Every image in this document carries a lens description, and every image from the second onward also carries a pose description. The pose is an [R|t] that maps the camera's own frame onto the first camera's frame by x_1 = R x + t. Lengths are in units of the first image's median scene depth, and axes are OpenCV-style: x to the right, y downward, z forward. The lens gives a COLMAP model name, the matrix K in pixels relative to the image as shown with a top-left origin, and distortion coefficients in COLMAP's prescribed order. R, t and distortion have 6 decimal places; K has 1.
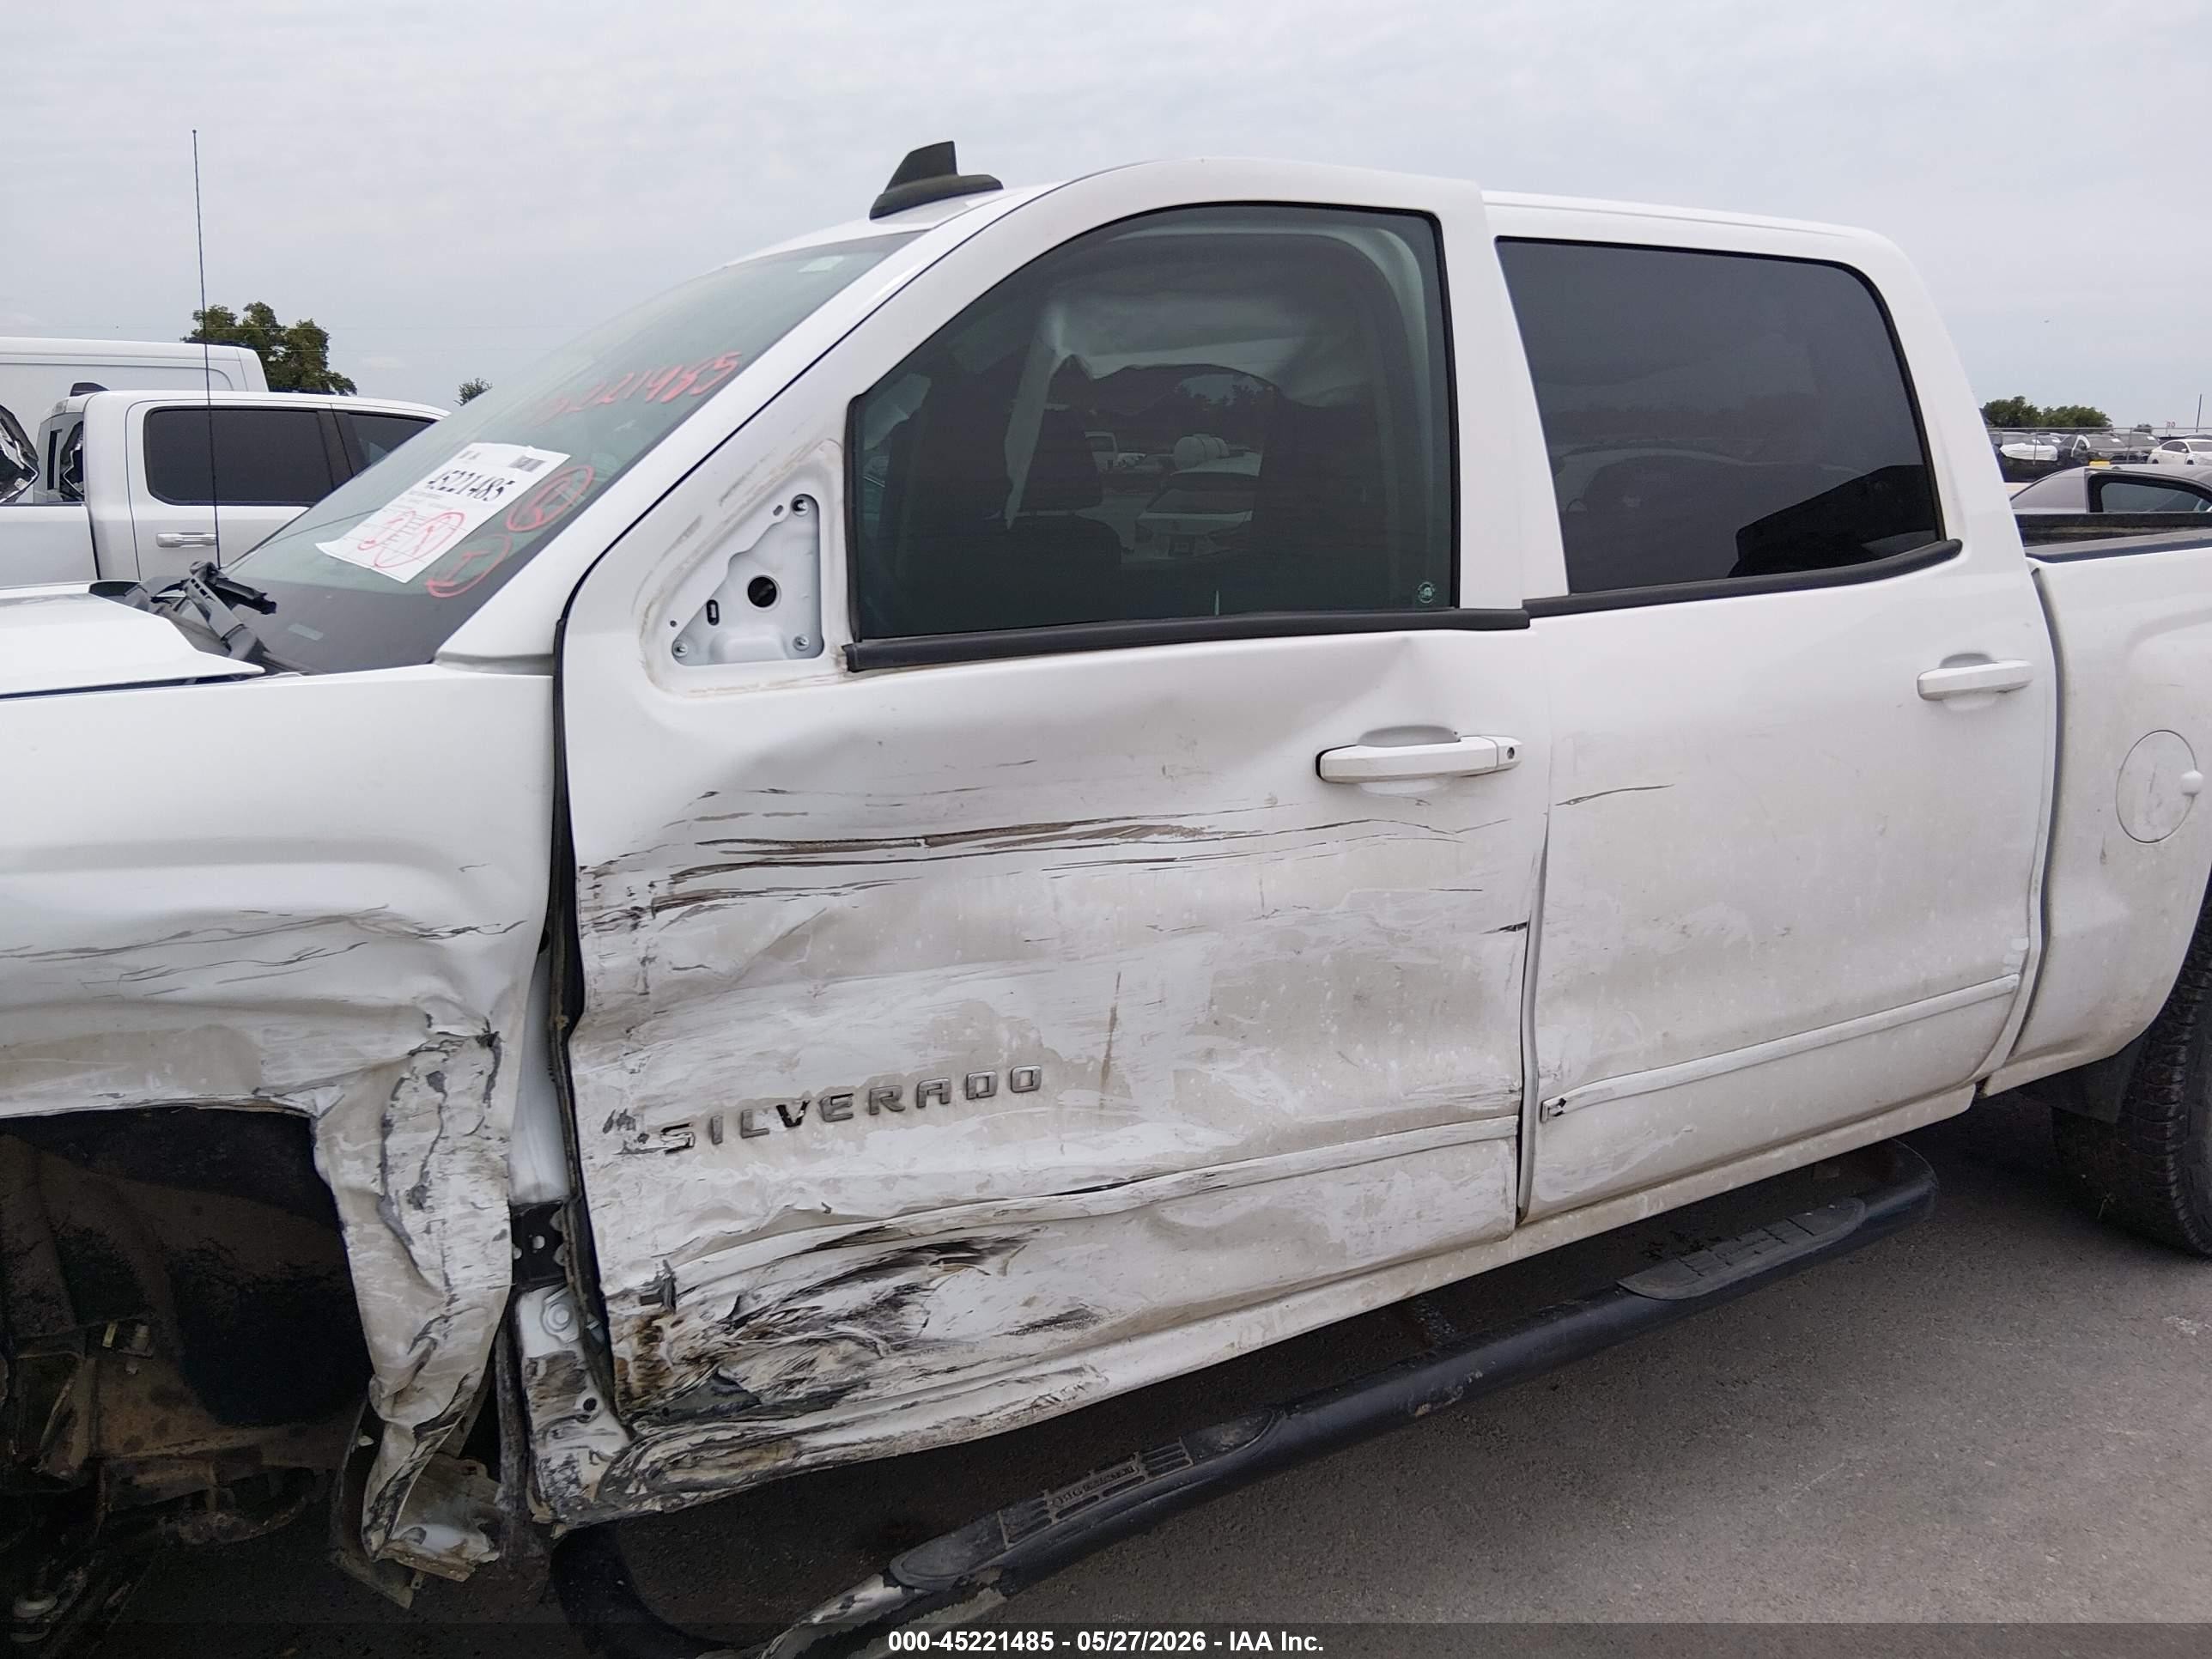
lens RADIAL K [[1664.1, 0, 1120.4], [0, 1664.1, 820.6], [0, 0, 1]] dist [0.126026, -0.209849]
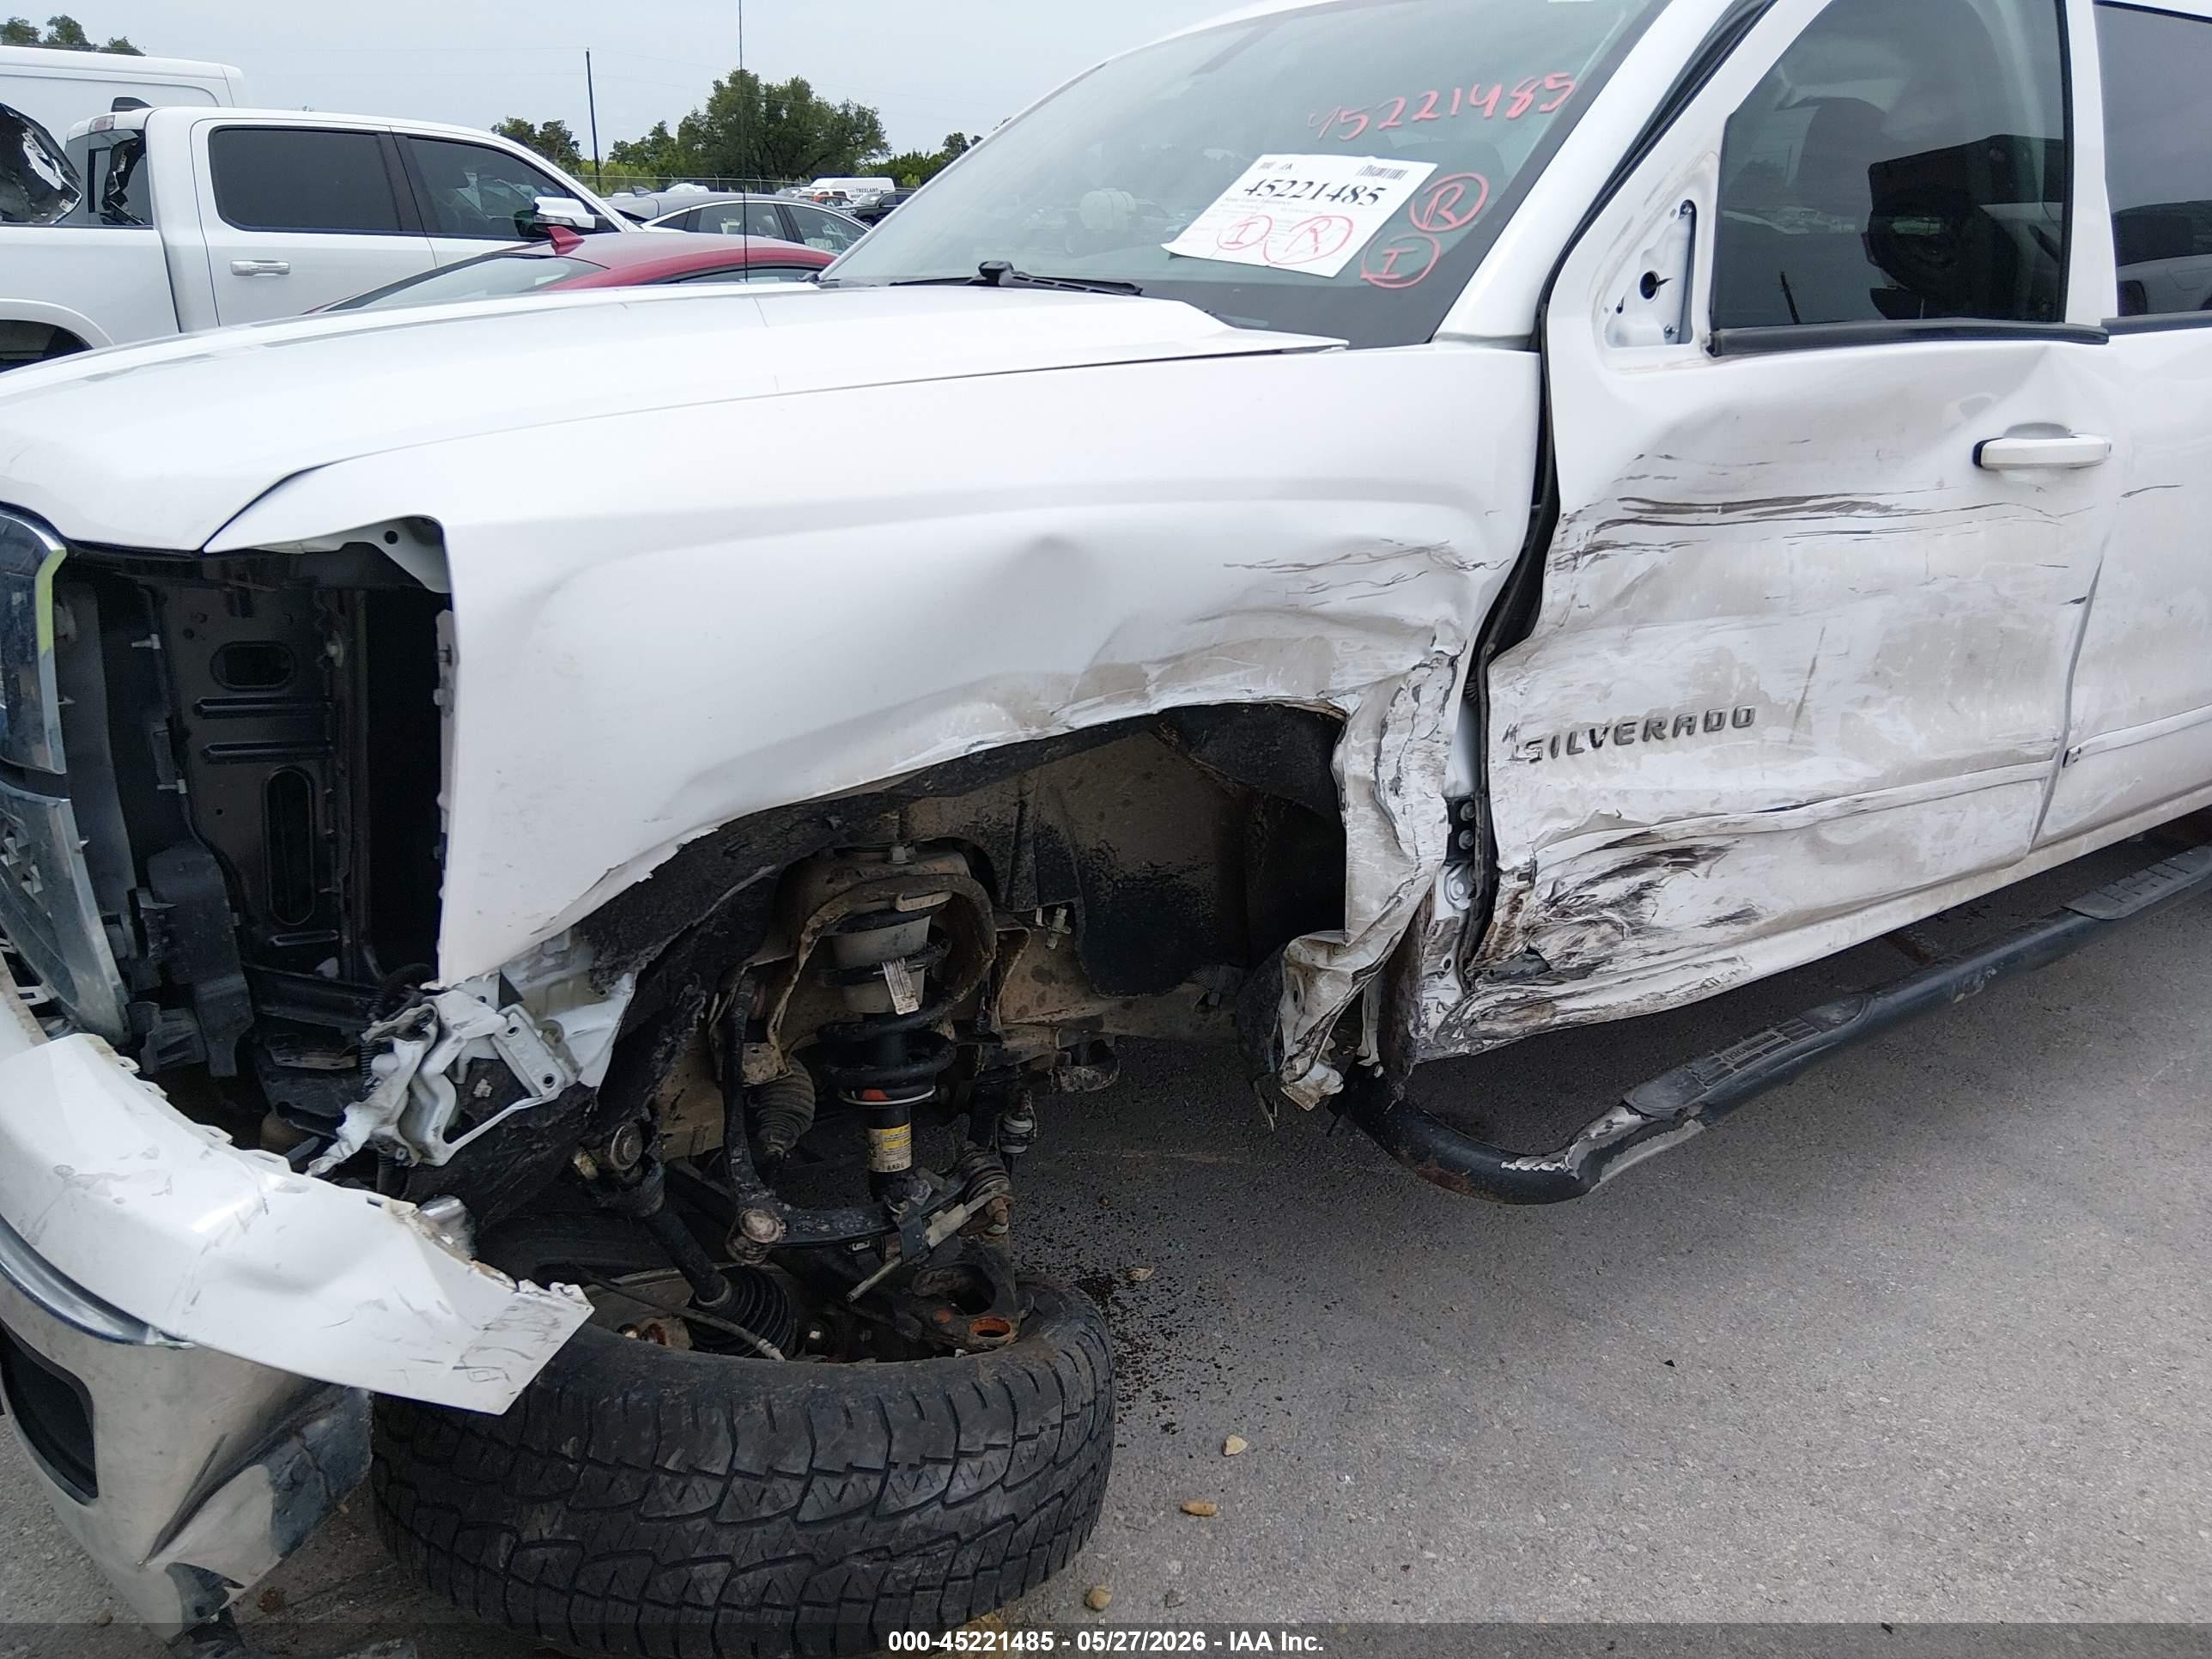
lens RADIAL K [[1670.6, 0, 1111.1], [0, 1670.6, 825.3], [0, 0, 1]] dist [0.140897, -0.254970]
pose [[0.996942, -0.003194, 0.078074, -0.611849], [-0.007280, 0.991021, 0.133506, 0.073977], [-0.077800, -0.133667, 0.987968, -0.180106]]
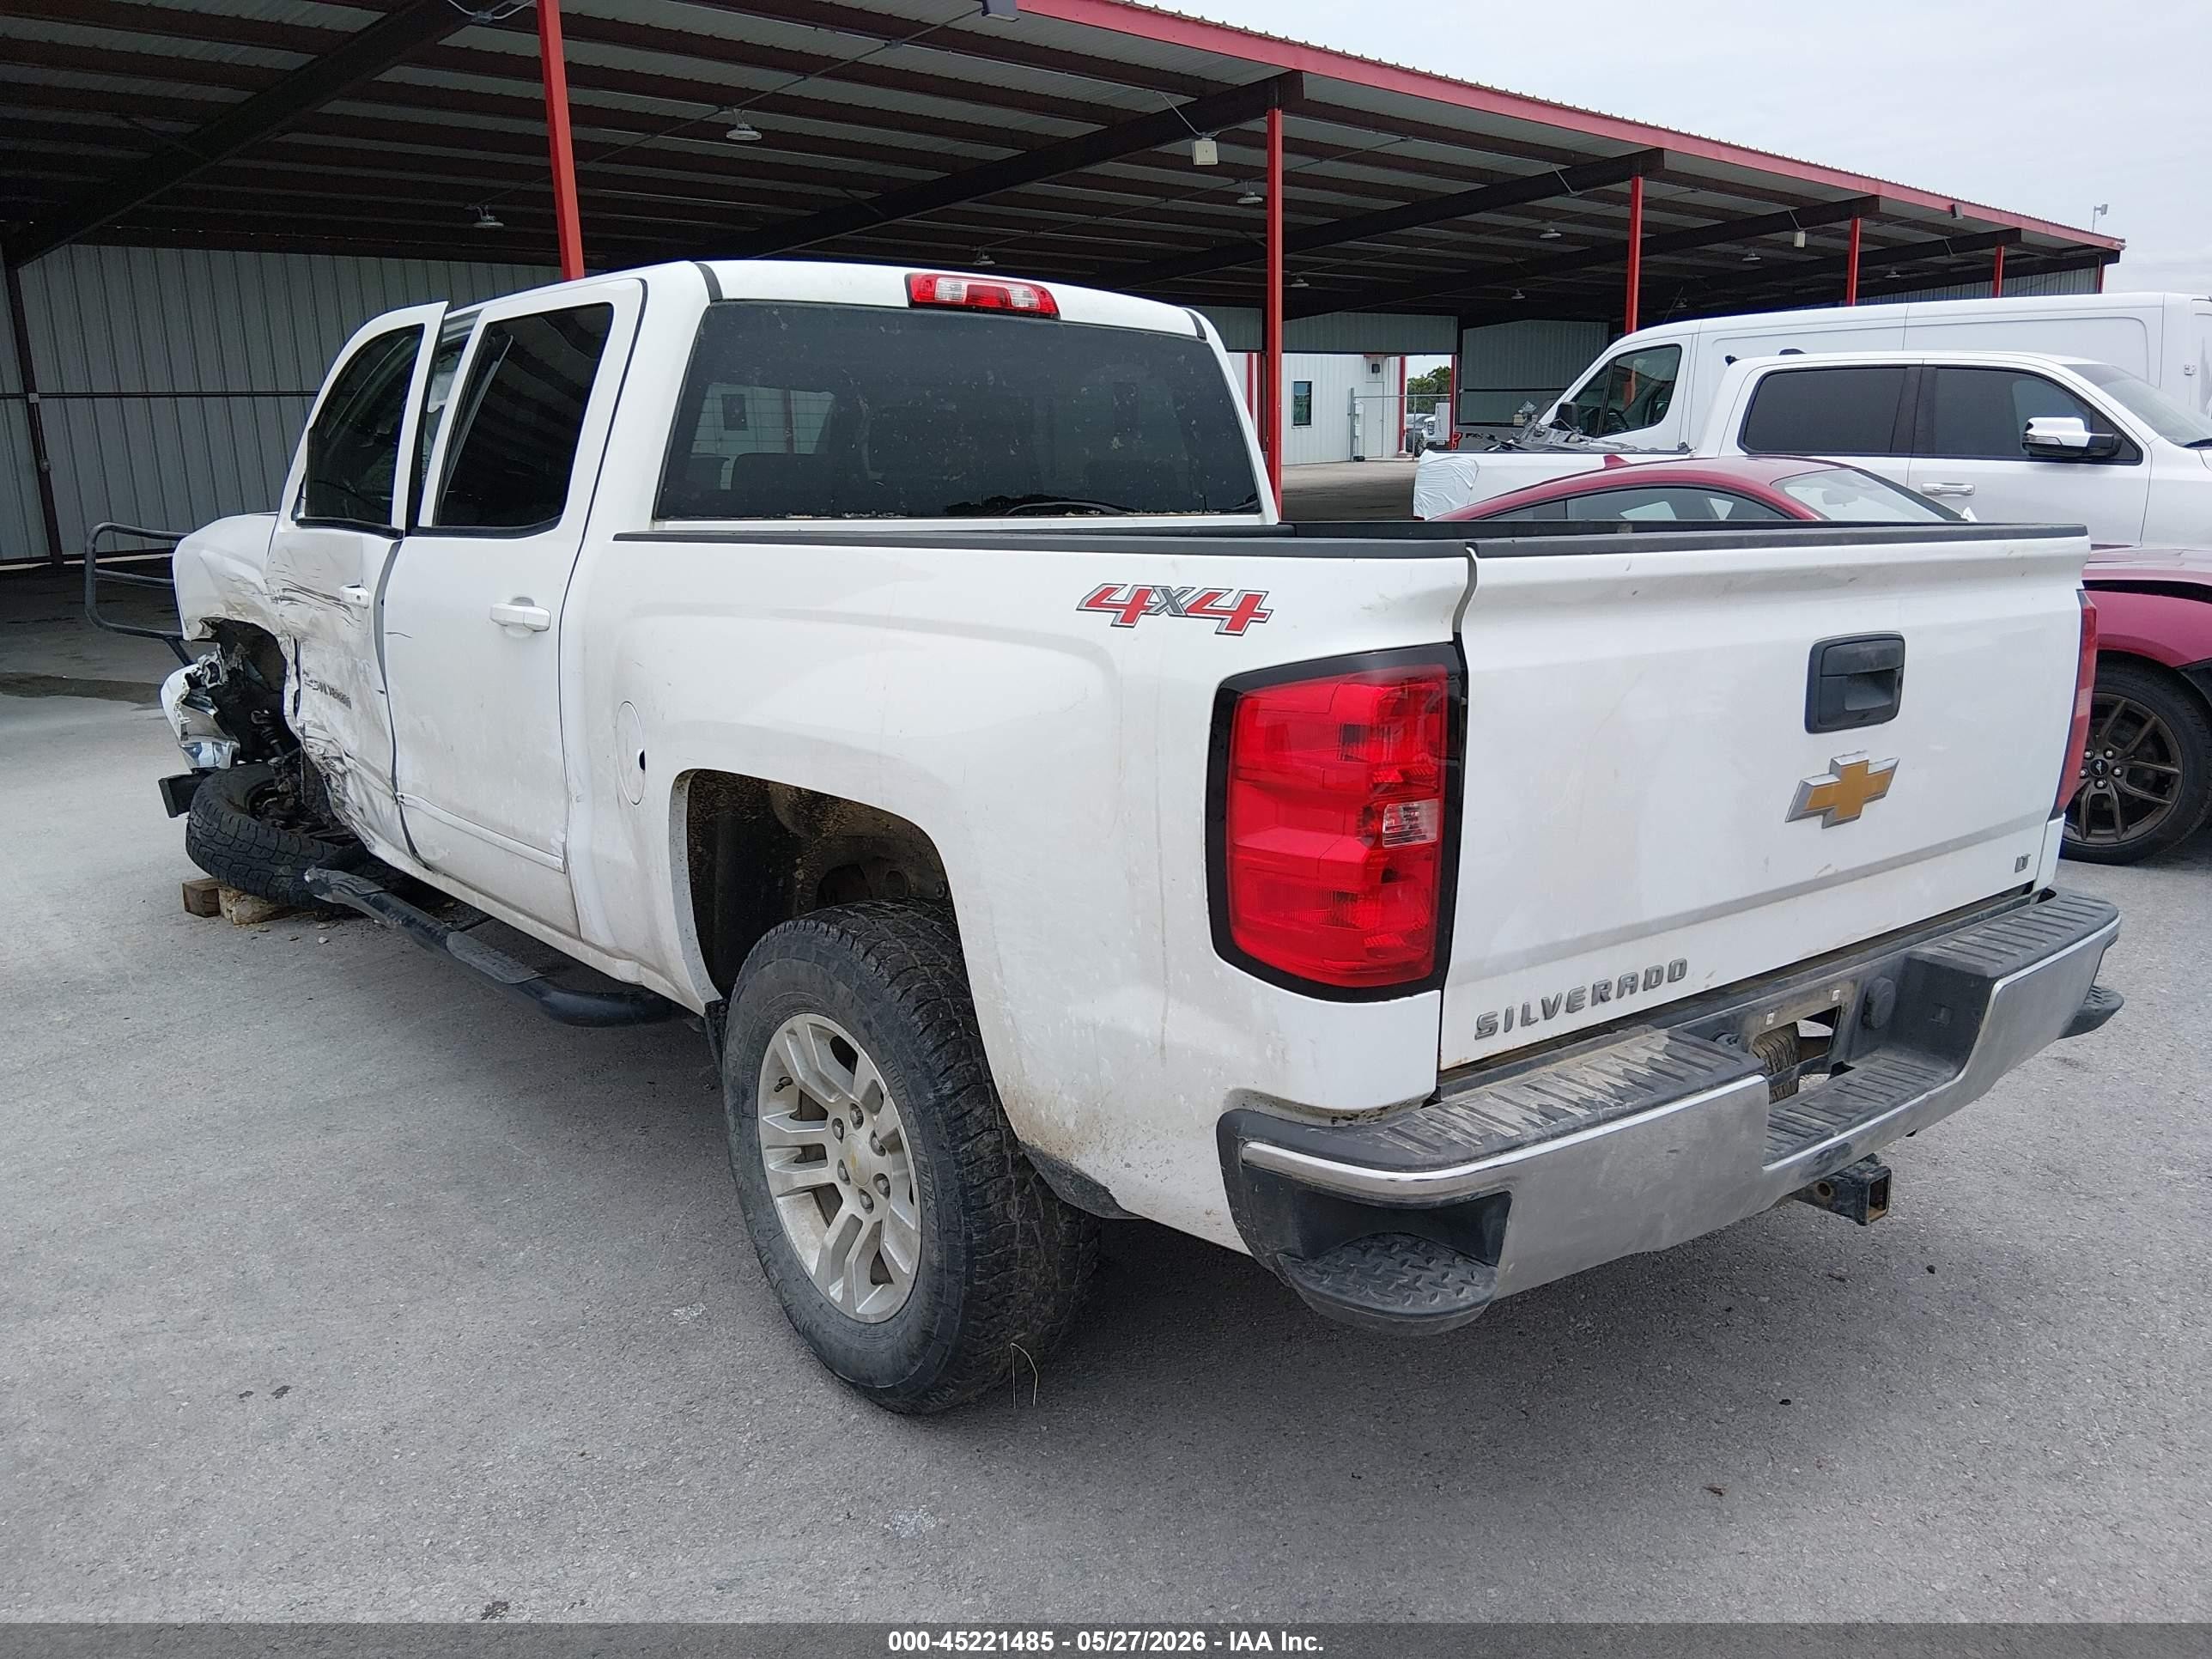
lens RADIAL K [[1670.6, 0, 1111.1], [0, 1670.6, 825.3], [0, 0, 1]] dist [0.140897, -0.254970]
pose [[0.155184, 0.222177, -0.962577, 2.595413], [-0.185790, 0.963558, 0.192451, -0.366453], [0.970258, 0.148971, 0.190807, 1.652387]]
